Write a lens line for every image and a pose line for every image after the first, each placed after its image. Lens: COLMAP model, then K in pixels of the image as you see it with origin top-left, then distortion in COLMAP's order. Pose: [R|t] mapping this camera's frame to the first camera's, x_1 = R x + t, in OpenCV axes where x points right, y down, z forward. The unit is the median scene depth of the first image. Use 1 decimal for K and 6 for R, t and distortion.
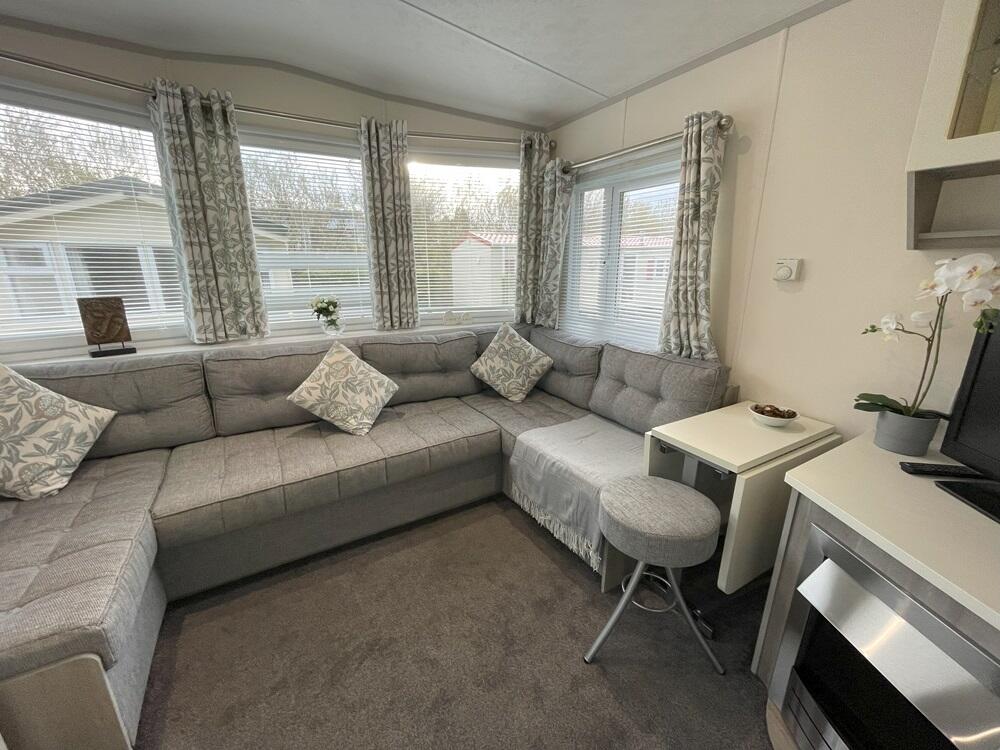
lens RADIAL K [[405.6, 0, 500.0], [0, 405.6, 375.0], [0, 0, 1]] dist [-0.004657, 0.000351]
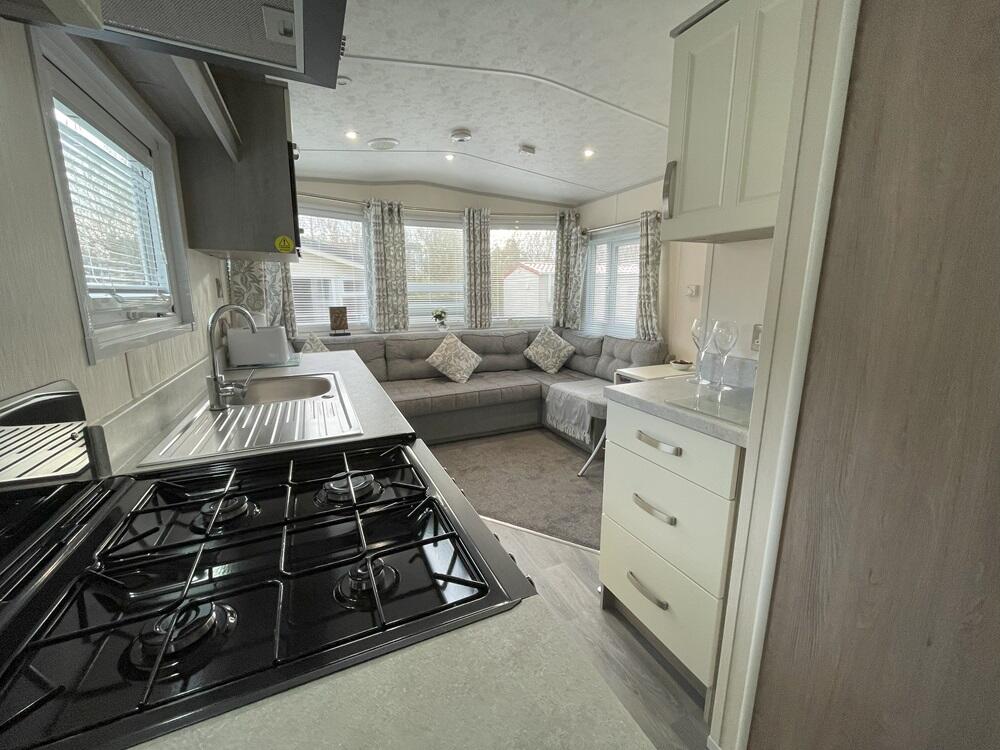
lens RADIAL K [[405.6, 0, 500.0], [0, 405.6, 375.0], [0, 0, 1]] dist [-0.004657, 0.000351]
pose [[0.993320, 0.018157, -0.113951, 0.022561], [-0.025246, 0.997814, -0.061074, 0.193367], [0.112593, 0.063543, 0.991607, -0.678851]]
